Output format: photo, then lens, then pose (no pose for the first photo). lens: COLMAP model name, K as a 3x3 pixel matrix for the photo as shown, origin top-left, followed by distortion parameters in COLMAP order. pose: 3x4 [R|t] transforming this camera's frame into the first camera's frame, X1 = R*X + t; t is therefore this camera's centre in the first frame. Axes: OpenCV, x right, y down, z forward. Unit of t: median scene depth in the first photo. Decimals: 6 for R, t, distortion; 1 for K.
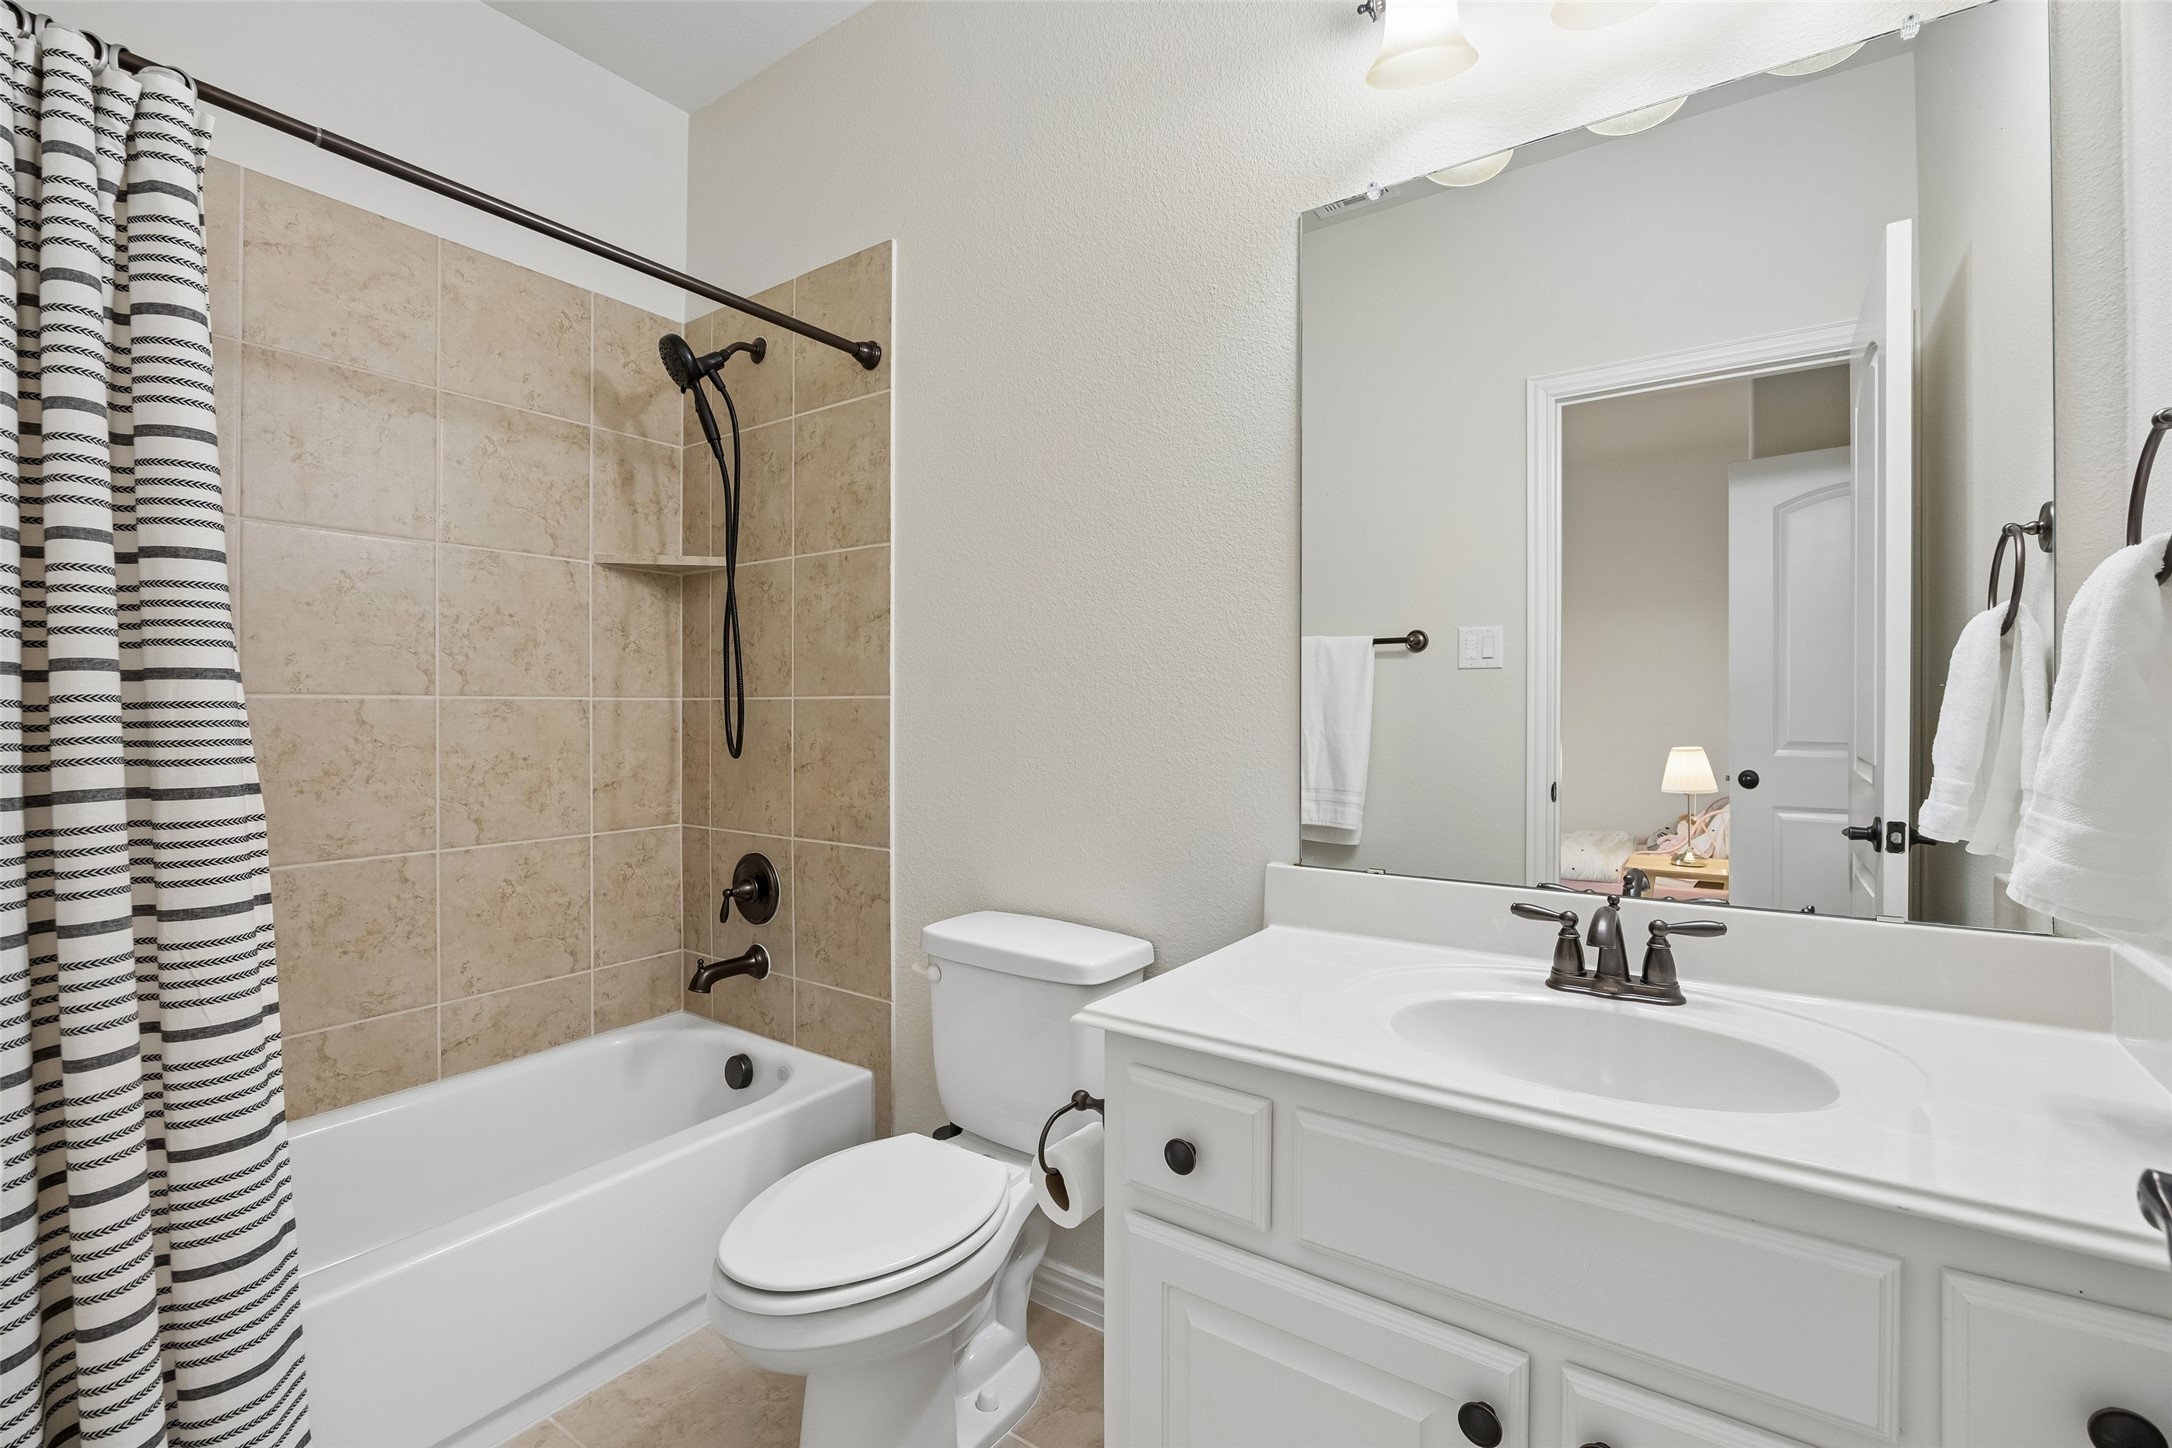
lens RADIAL K [[967.1, 0, 1086.0], [0, 967.1, 724.0], [0, 0, 1]] dist [-0.024120, 0.000657]
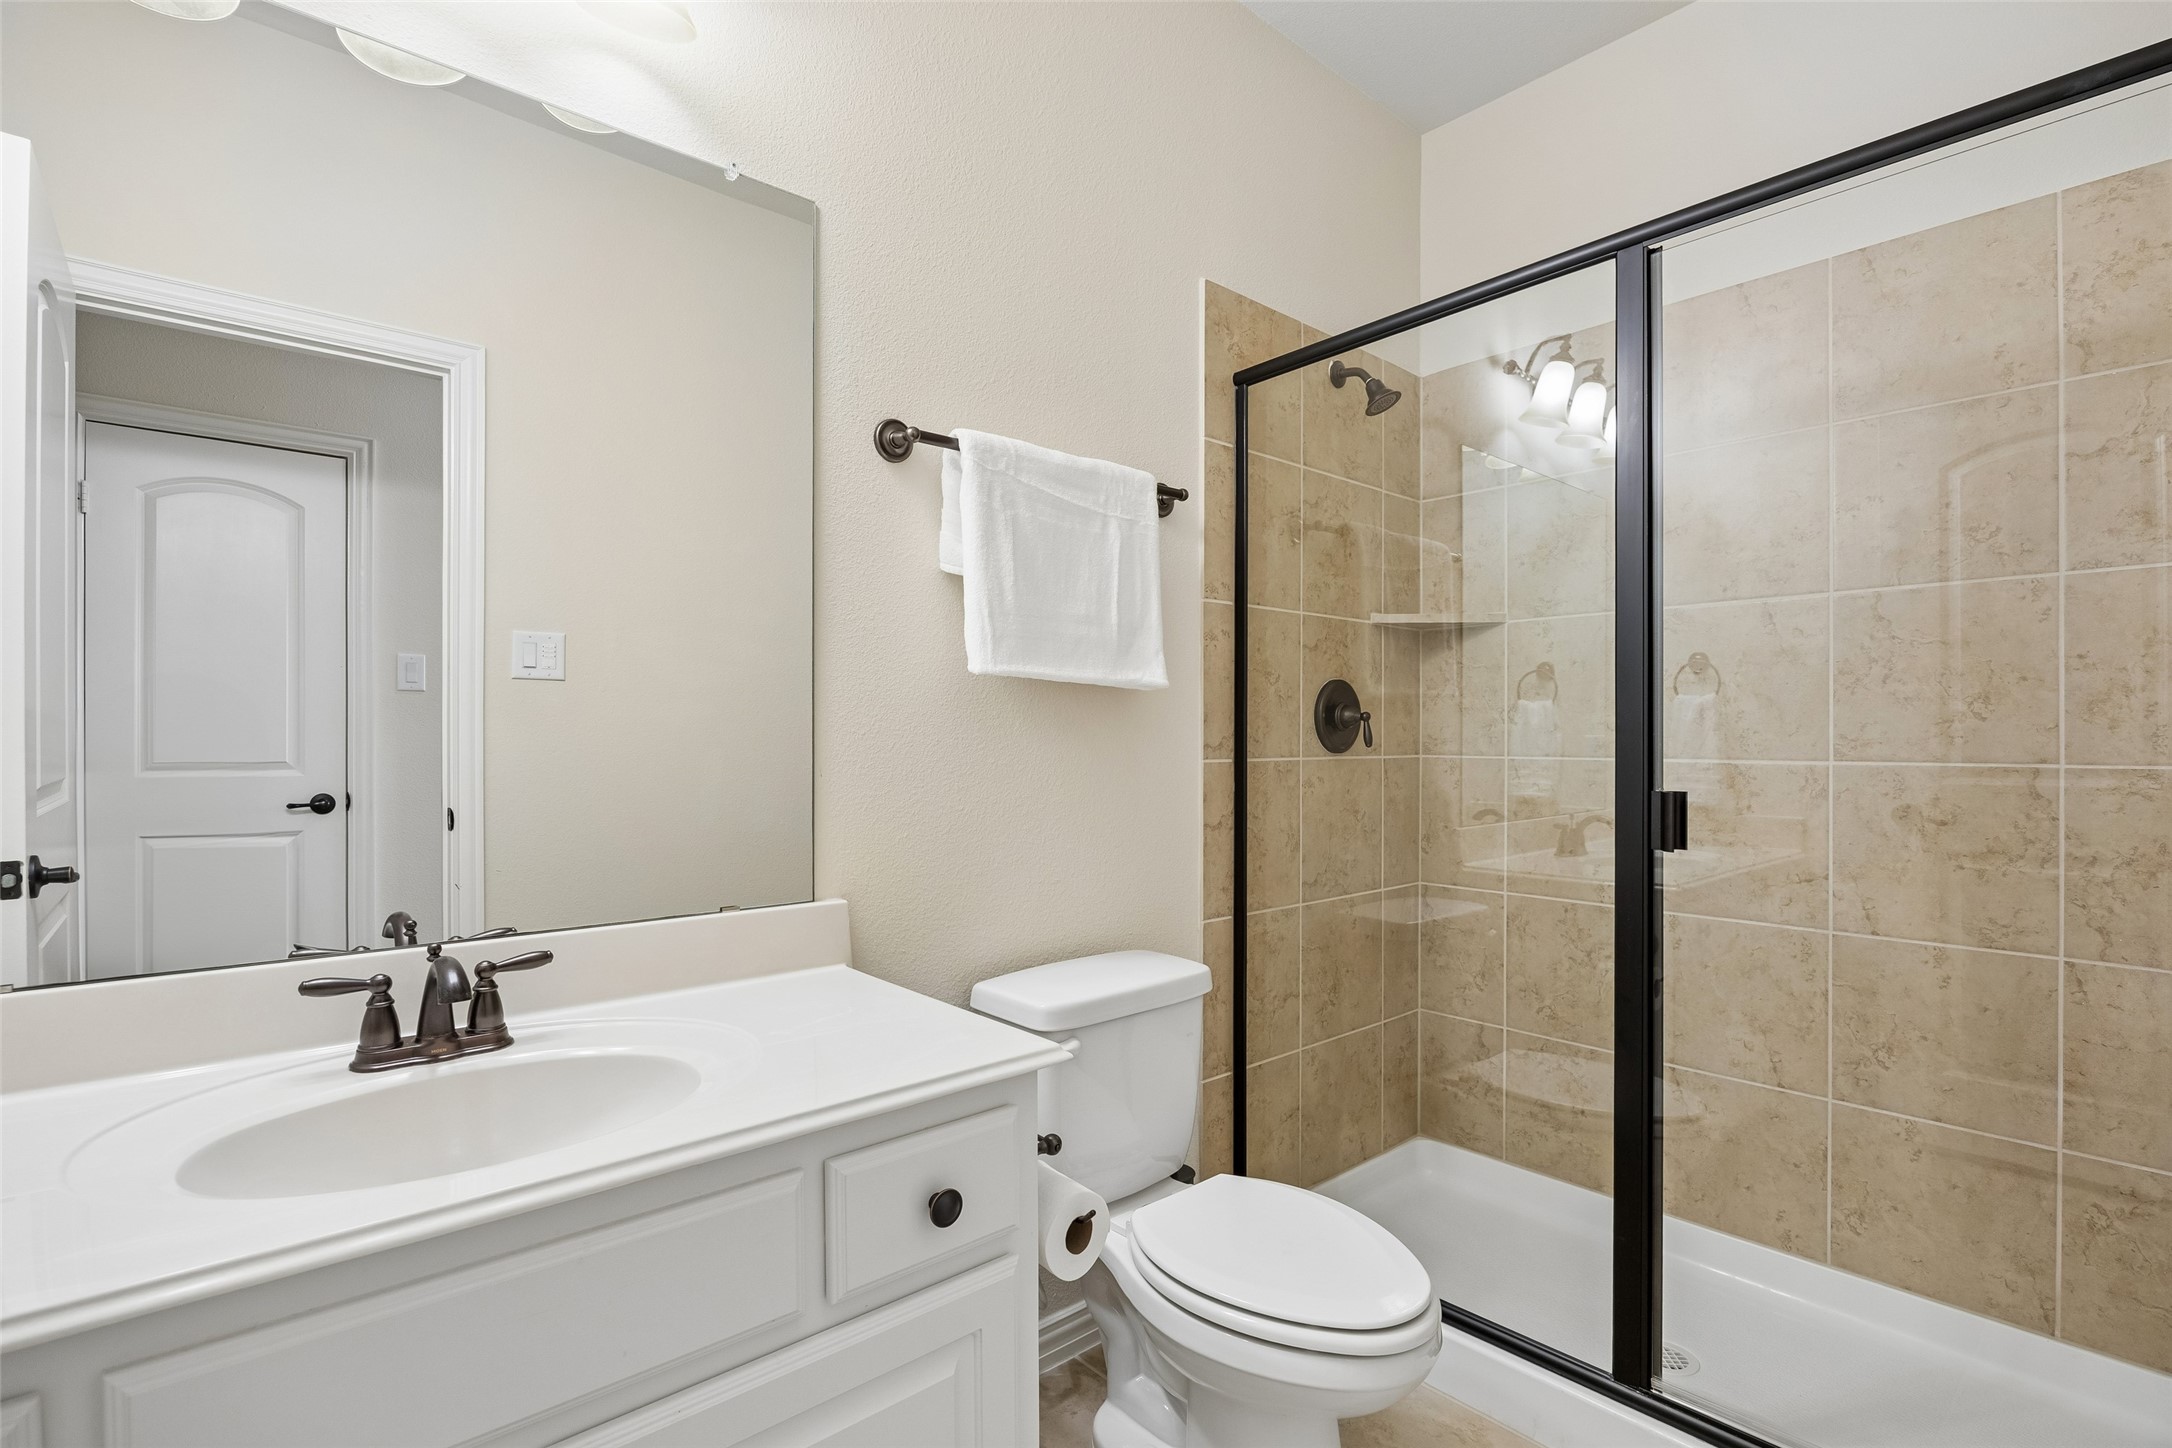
lens RADIAL K [[994.7, 0, 1086.0], [0, 994.7, 724.0], [0, 0, 1]] dist [-0.002066, -0.000258]
pose [[0.245866, 0.009462, 0.969258, -0.194696], [-0.009864, 0.999925, -0.007259, -0.024506], [-0.969254, -0.007776, 0.245941, 0.192675]]
